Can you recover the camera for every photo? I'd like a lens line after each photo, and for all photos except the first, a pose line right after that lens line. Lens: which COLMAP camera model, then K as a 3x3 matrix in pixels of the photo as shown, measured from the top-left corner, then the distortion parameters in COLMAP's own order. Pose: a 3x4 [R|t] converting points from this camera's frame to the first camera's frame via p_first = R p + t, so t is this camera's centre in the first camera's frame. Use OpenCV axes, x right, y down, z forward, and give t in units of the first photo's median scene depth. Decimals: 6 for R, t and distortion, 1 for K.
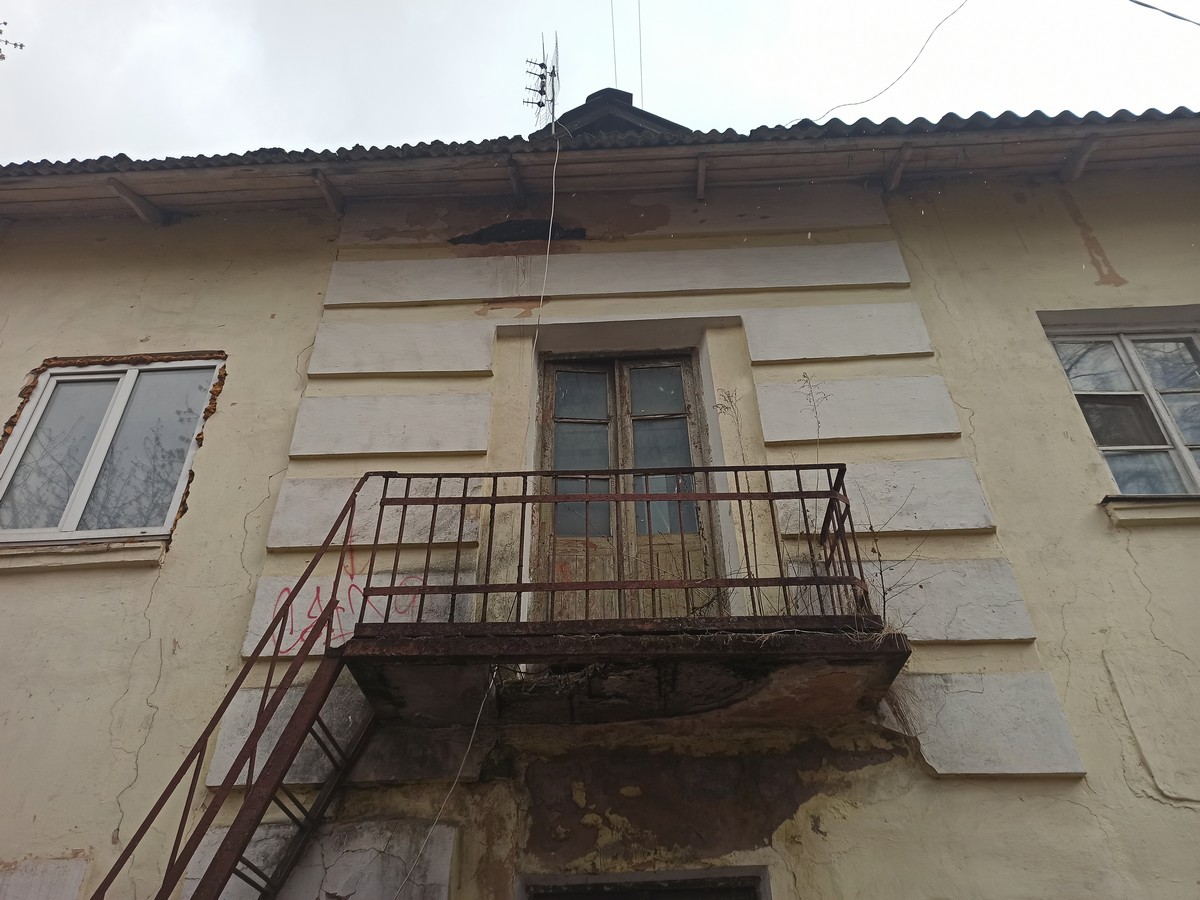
lens RADIAL K [[876.5, 0, 600.0], [0, 876.5, 450.0], [0, 0, 1]] dist [0.026454, -0.000883]
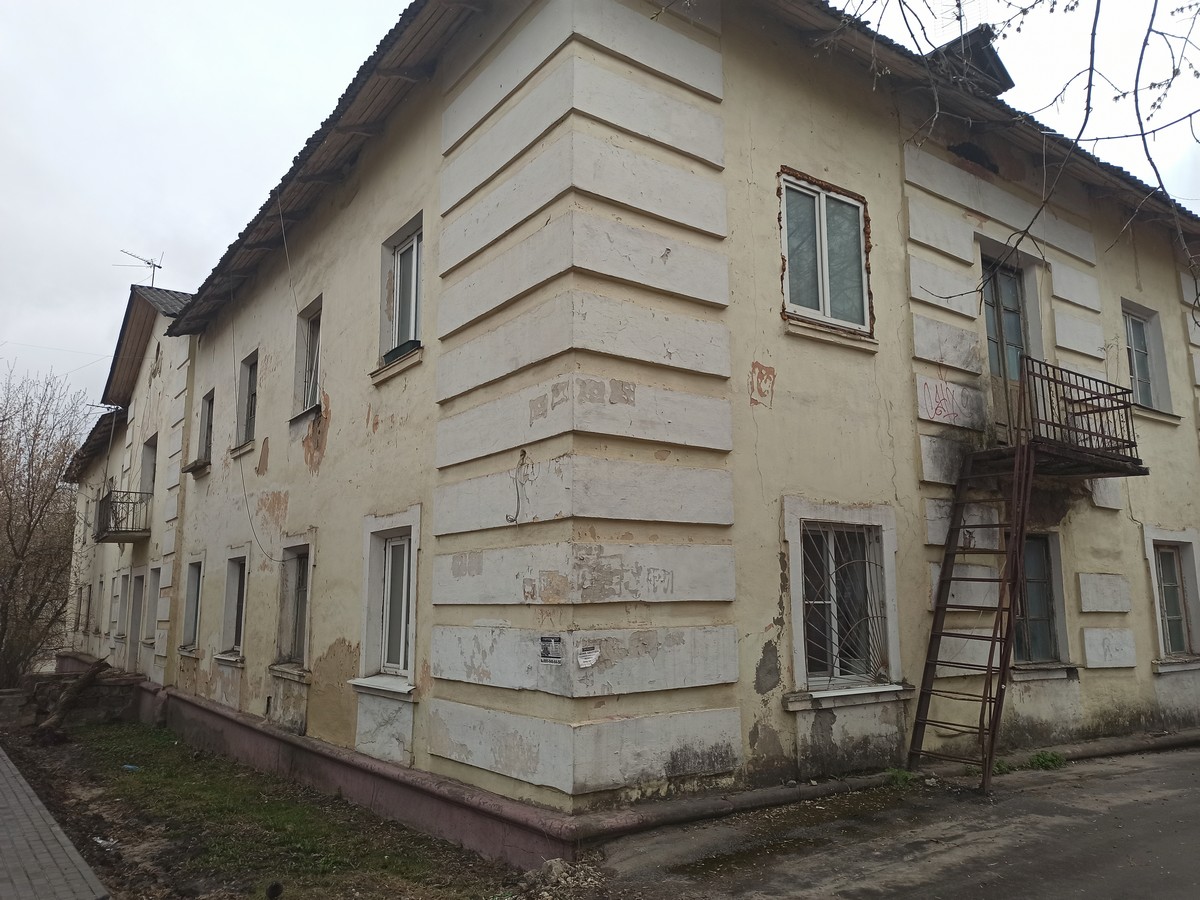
lens RADIAL K [[876.5, 0, 600.0], [0, 876.5, 450.0], [0, 0, 1]] dist [0.026454, -0.000883]
pose [[0.790666, 0.117491, 0.600869, -1.707719], [-0.379690, 0.863994, 0.330680, -0.067358], [-0.480296, -0.489601, 0.727741, -0.104682]]
